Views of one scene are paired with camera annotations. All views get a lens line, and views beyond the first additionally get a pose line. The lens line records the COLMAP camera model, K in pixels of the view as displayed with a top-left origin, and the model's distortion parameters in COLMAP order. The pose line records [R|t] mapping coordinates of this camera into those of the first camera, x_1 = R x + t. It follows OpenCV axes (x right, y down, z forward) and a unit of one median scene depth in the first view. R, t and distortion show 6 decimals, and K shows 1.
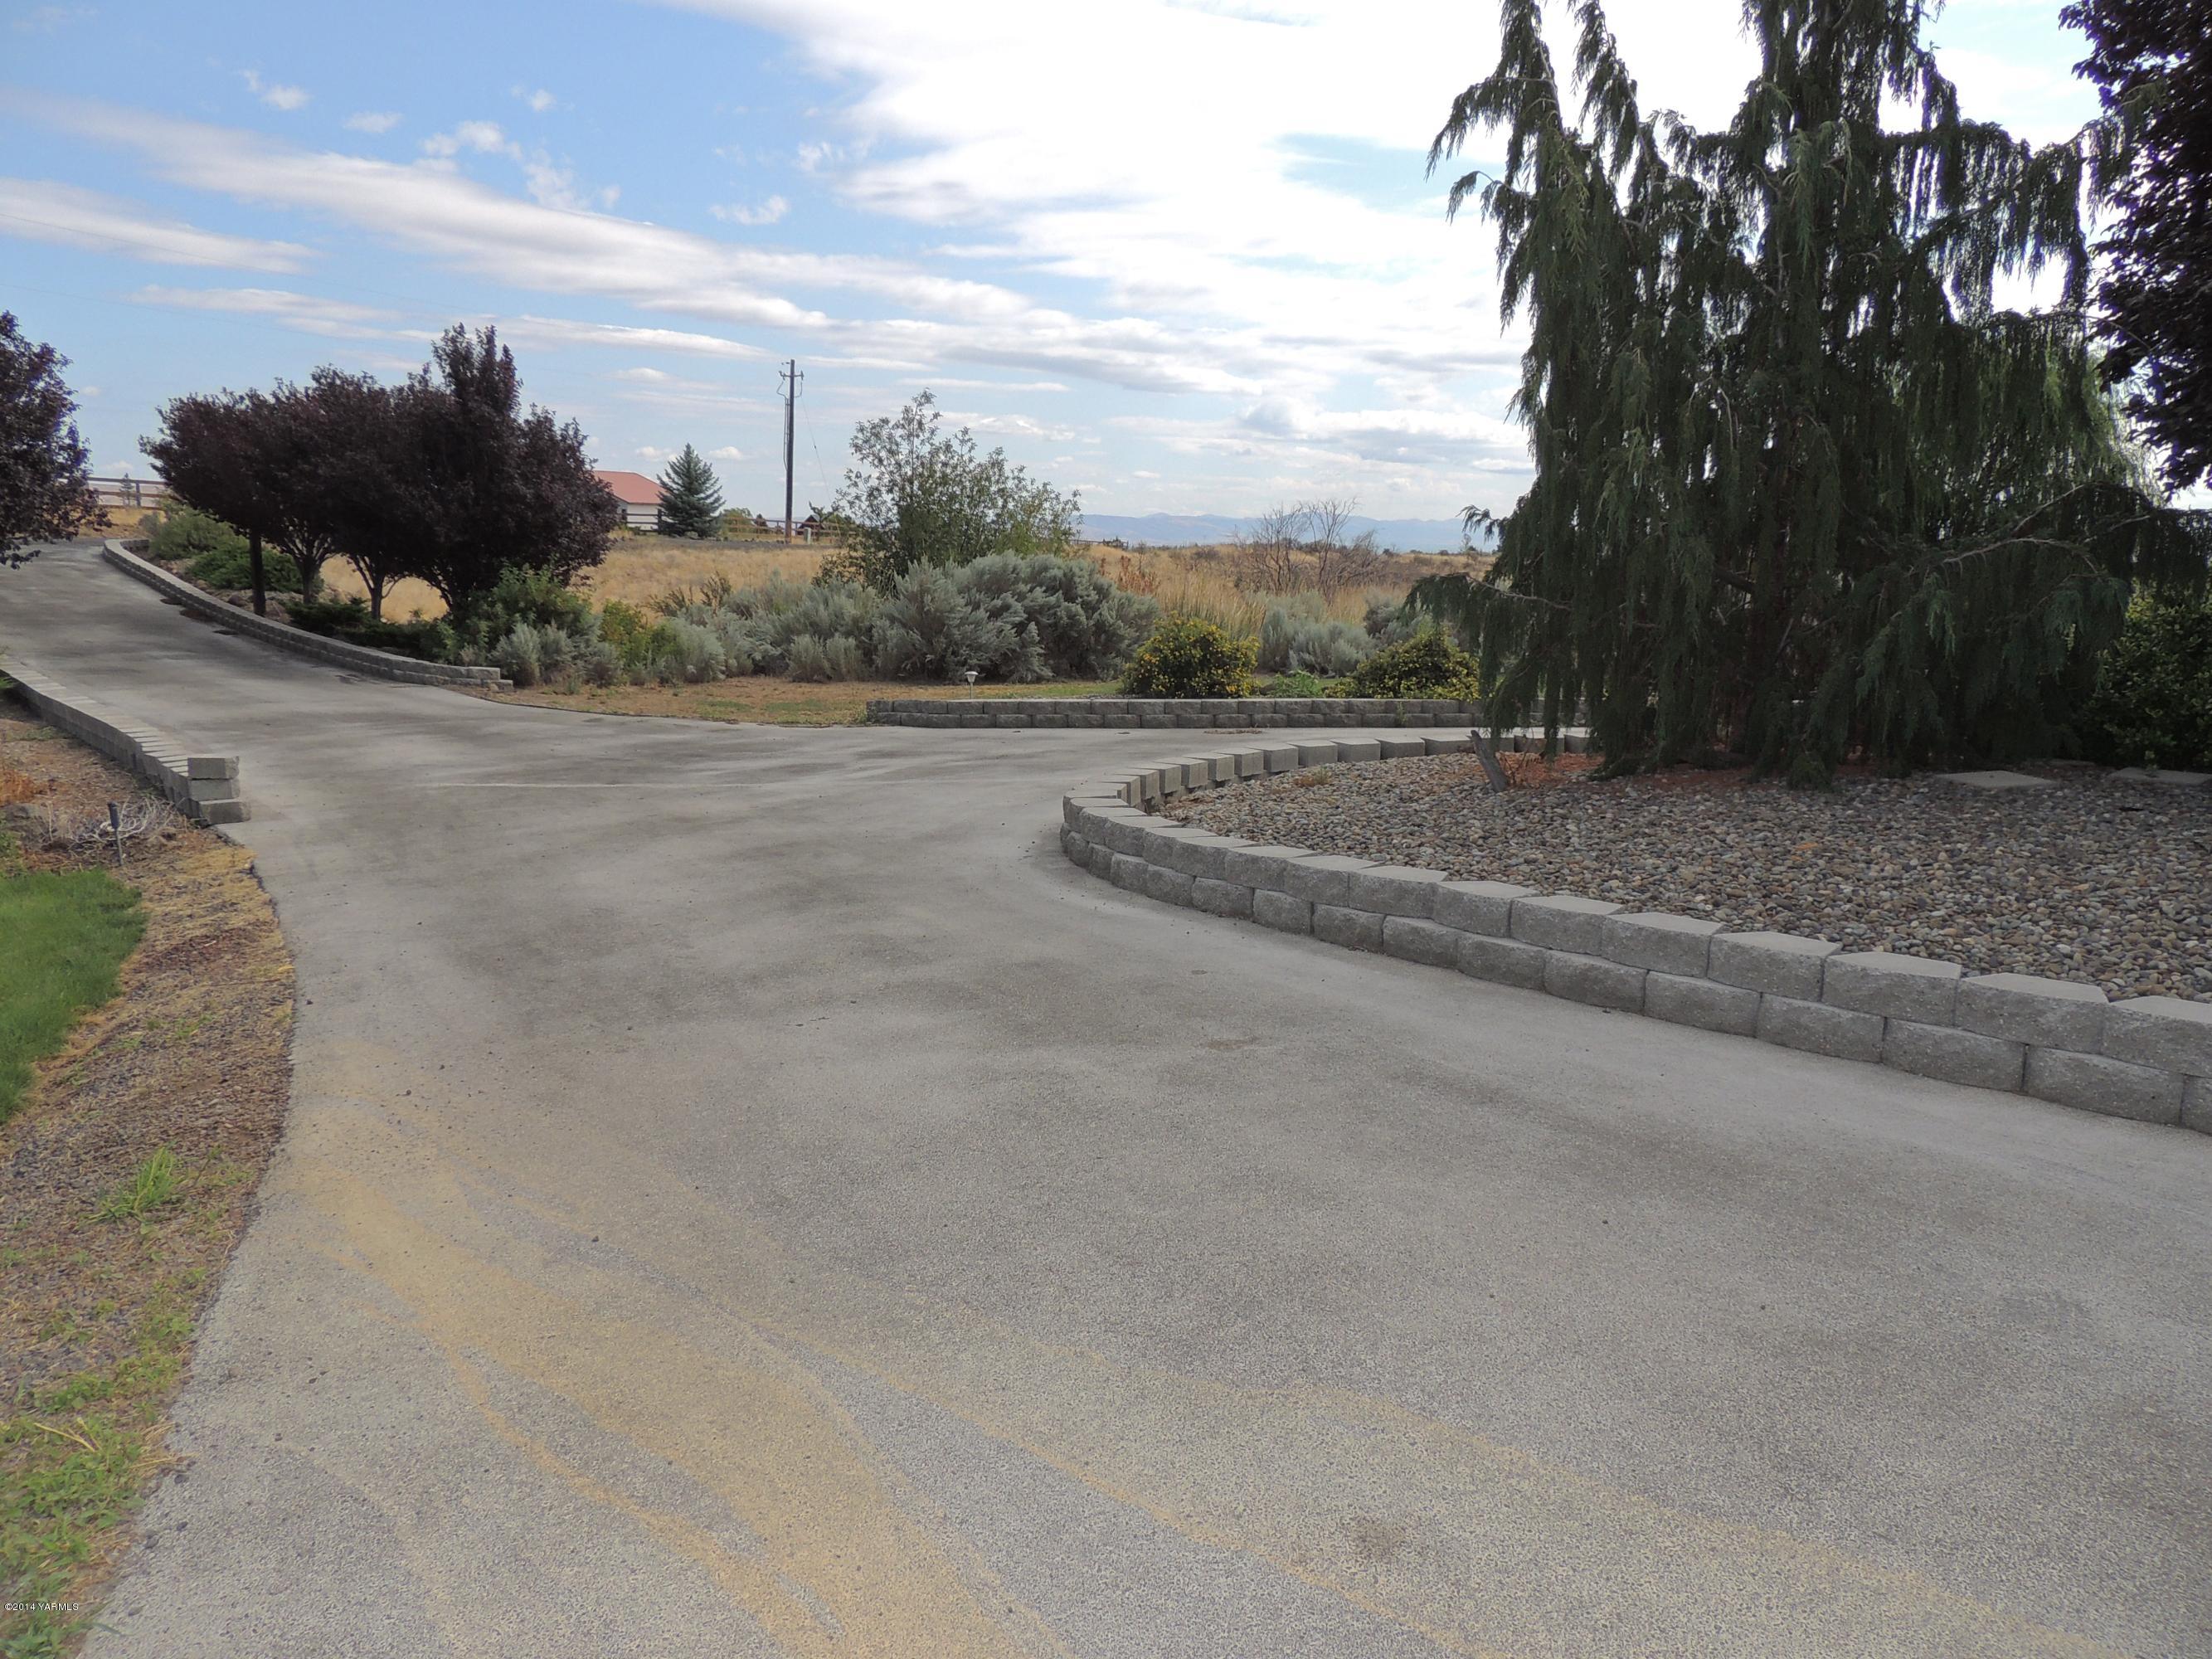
lens RADIAL K [[1576.1, 0, 1105.5], [0, 1576.1, 830.8], [0, 0, 1]] dist [-0.021456, 0.003397]
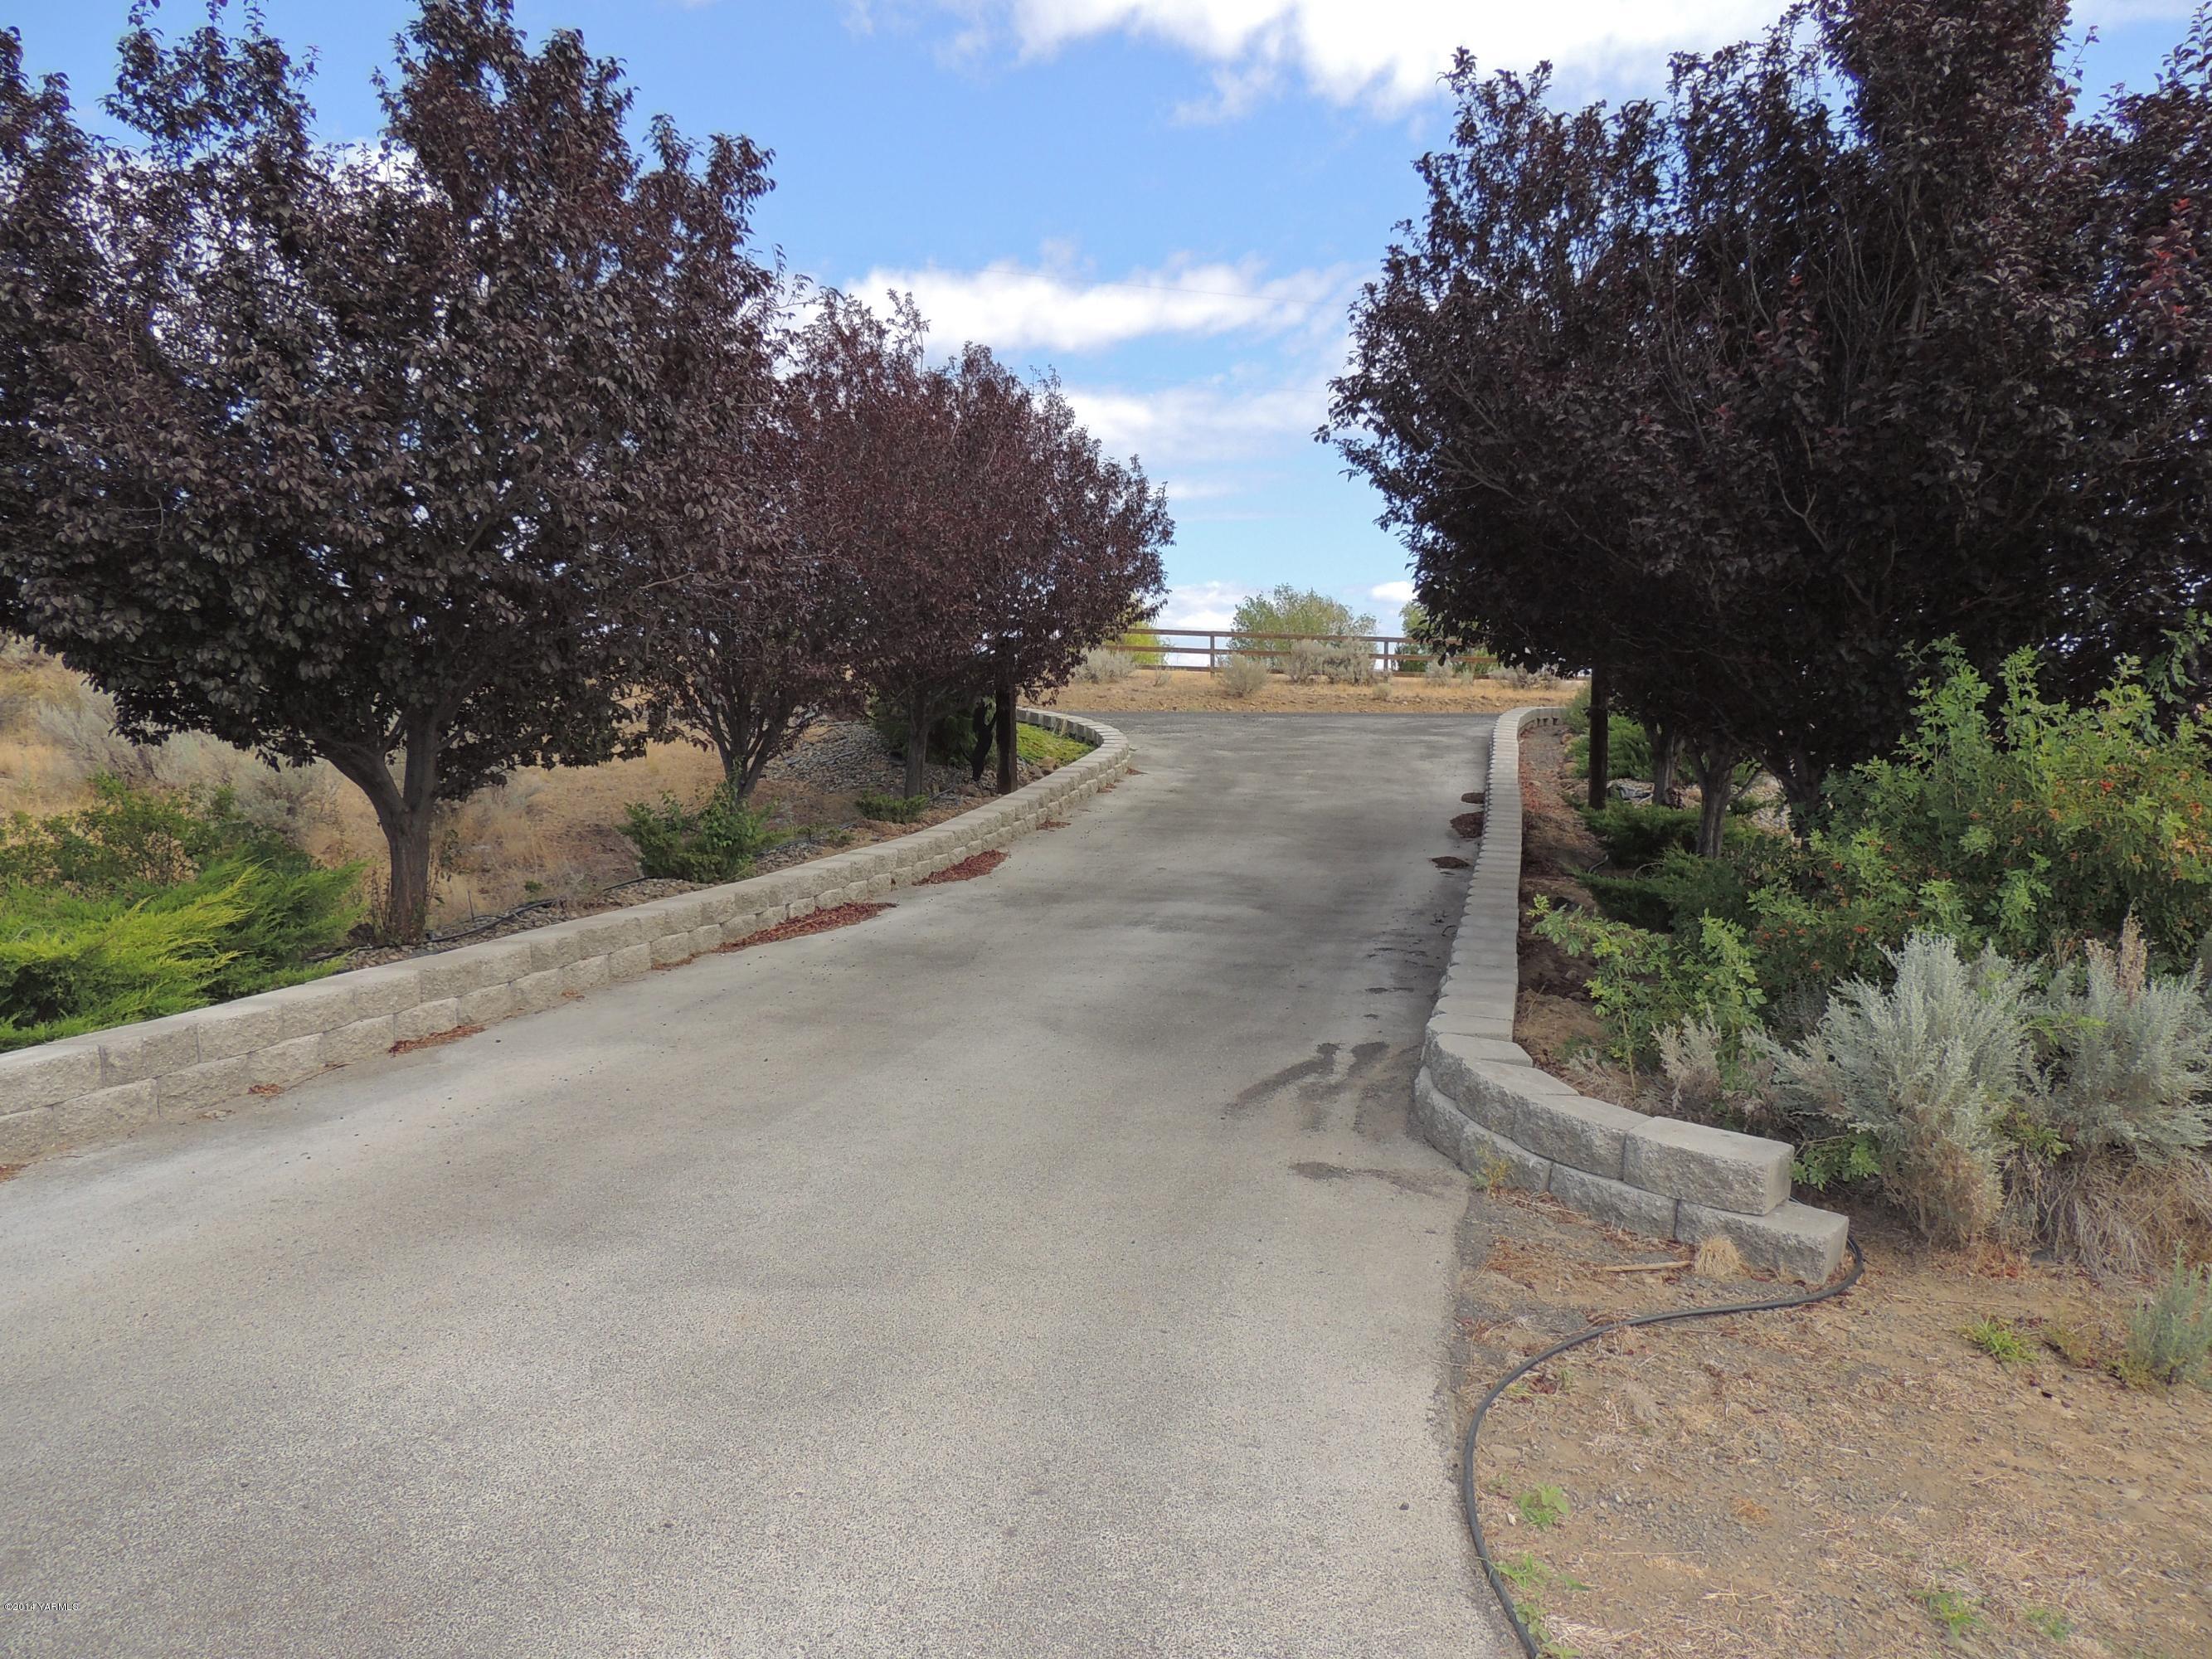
lens RADIAL K [[1576.1, 0, 1104.3], [0, 1576.1, 830.8], [0, 0, 1]] dist [-0.021456, 0.003397]
pose [[0.558537, 0.050774, -0.827924, -0.262280], [-0.141225, 0.989373, -0.034599, -0.121694], [0.817369, 0.136249, 0.559772, 0.787269]]
